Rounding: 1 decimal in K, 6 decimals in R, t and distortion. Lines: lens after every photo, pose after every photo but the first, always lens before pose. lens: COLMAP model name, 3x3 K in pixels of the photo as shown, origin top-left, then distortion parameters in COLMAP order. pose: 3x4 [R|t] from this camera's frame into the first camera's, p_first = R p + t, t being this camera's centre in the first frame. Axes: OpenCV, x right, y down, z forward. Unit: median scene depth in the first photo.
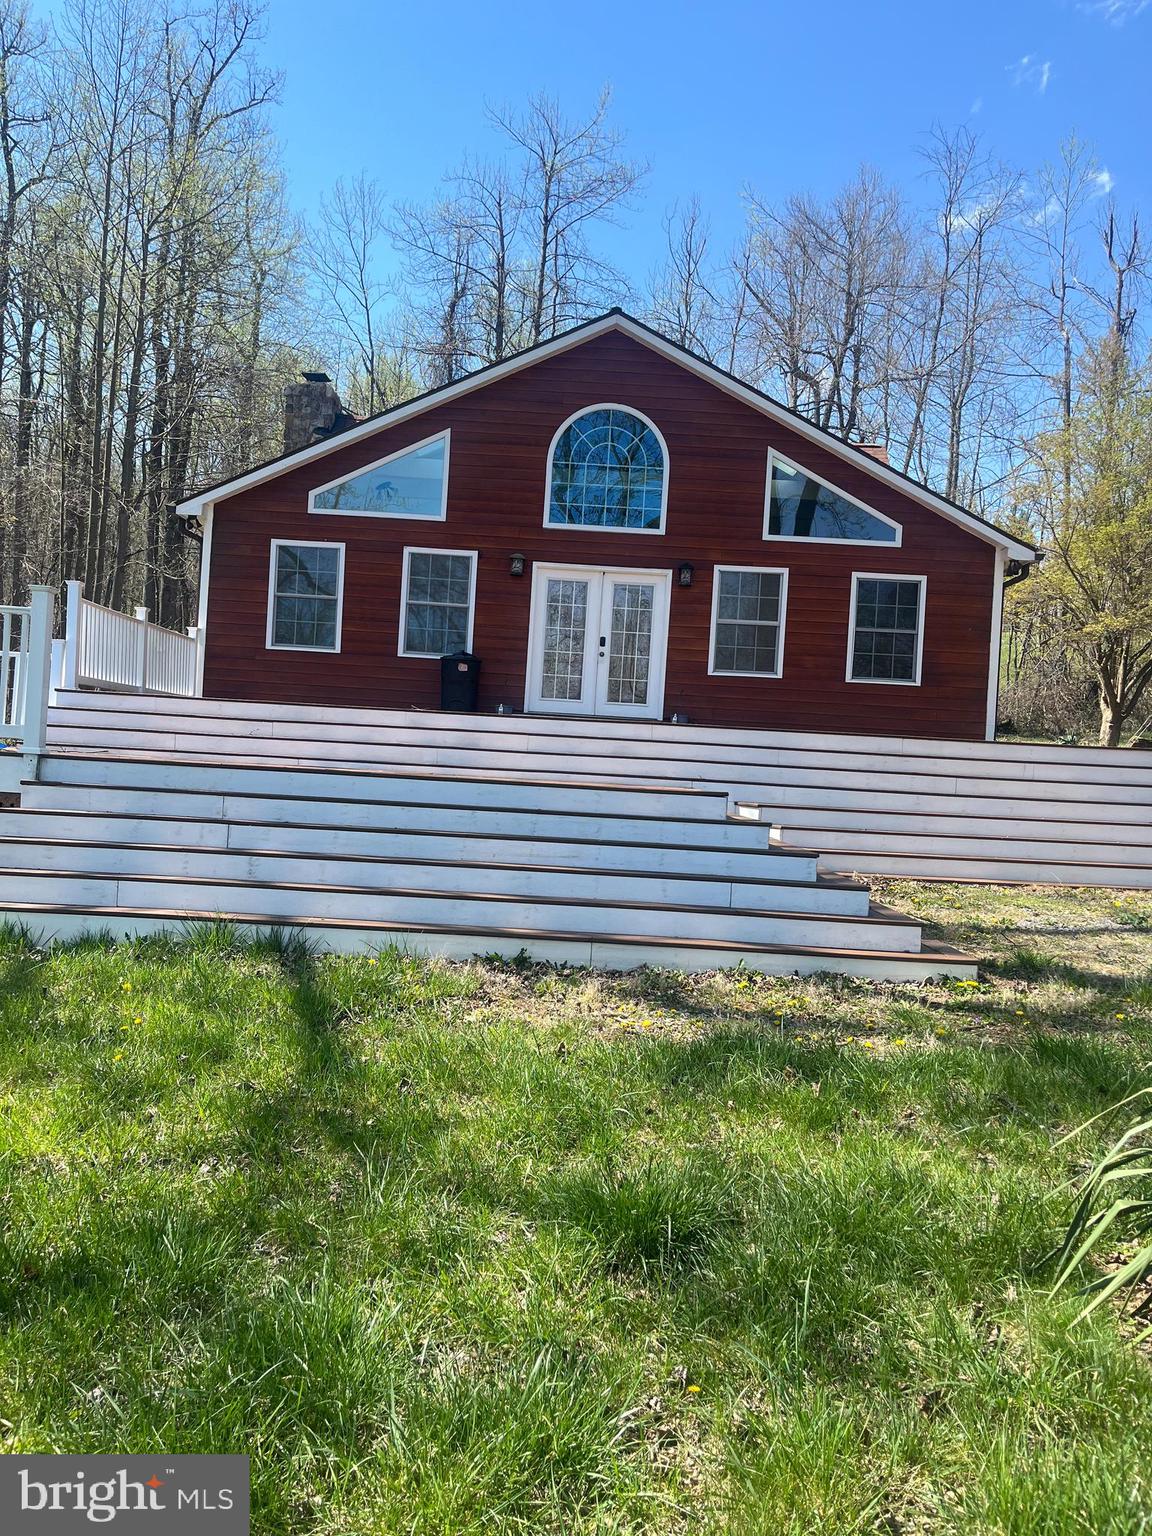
lens RADIAL K [[1164.7, 0, 566.2], [0, 1164.7, 771.4], [0, 0, 1]] dist [0.066378, -0.084336]
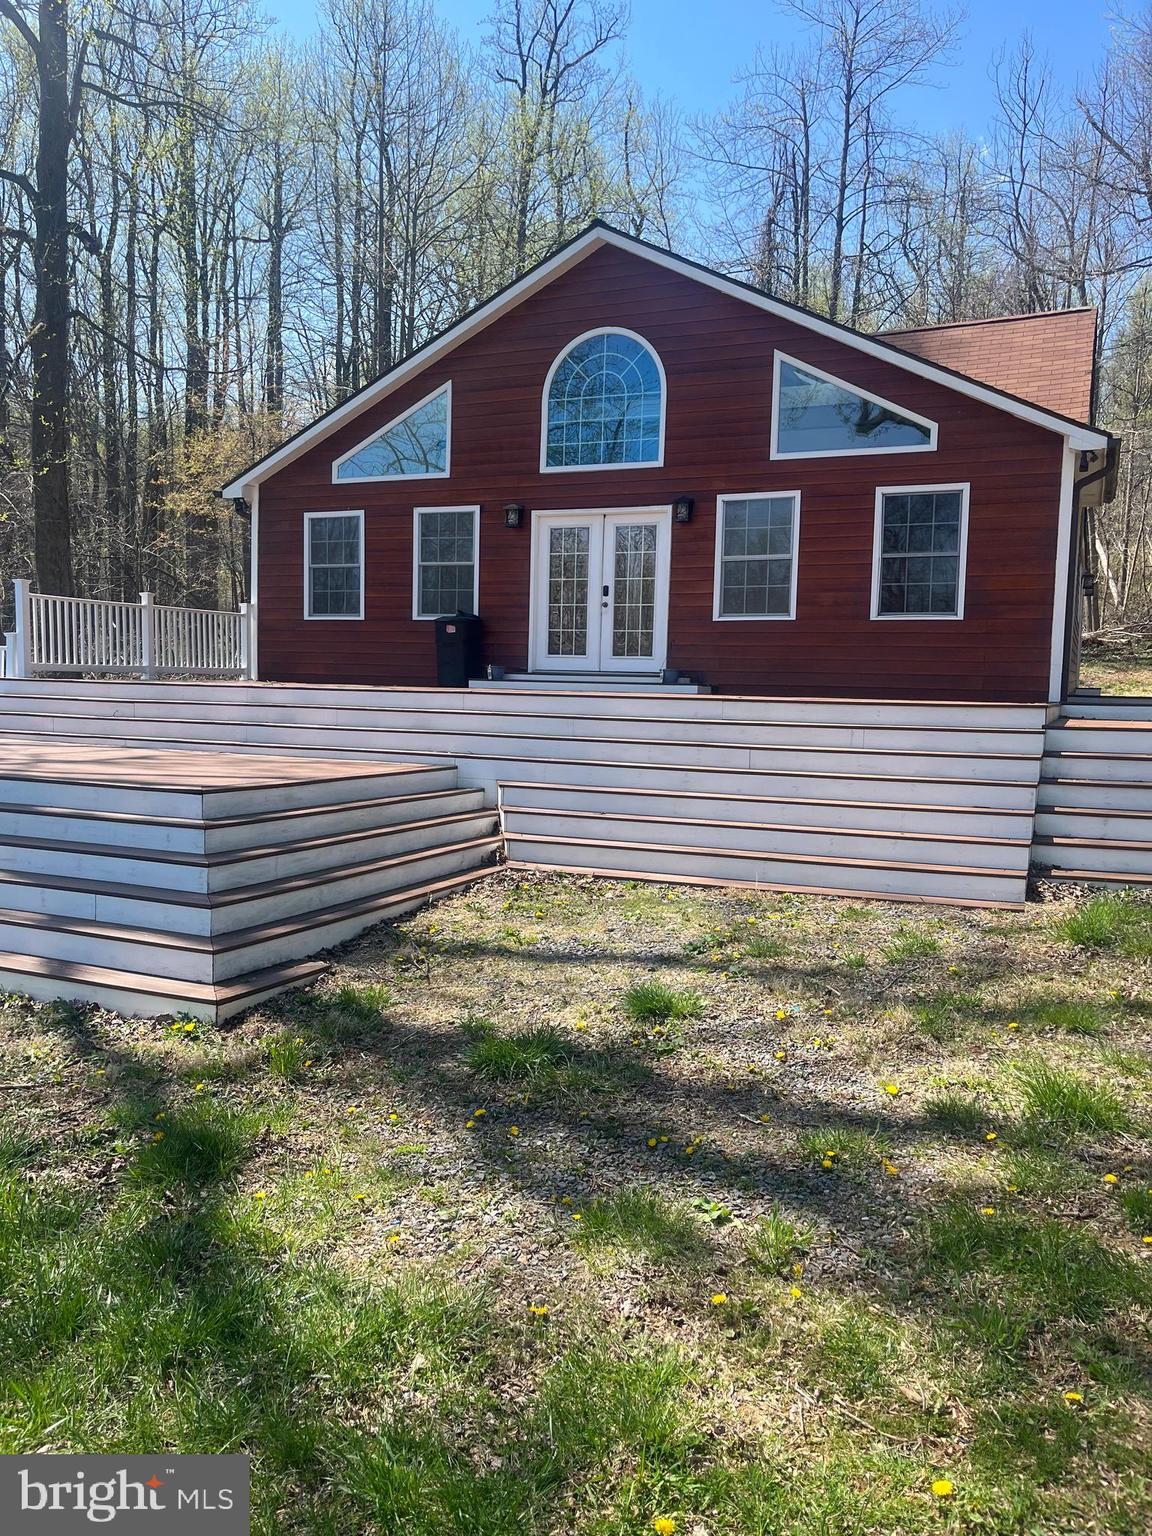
lens RADIAL K [[1164.7, 0, 569.3], [0, 1164.7, 775.3], [0, 0, 1]] dist [0.066378, -0.084336]
pose [[0.914473, -0.003212, -0.404635, 0.381329], [0.028343, 0.998021, 0.056133, -0.018192], [0.403654, -0.062800, 0.912754, 0.134334]]
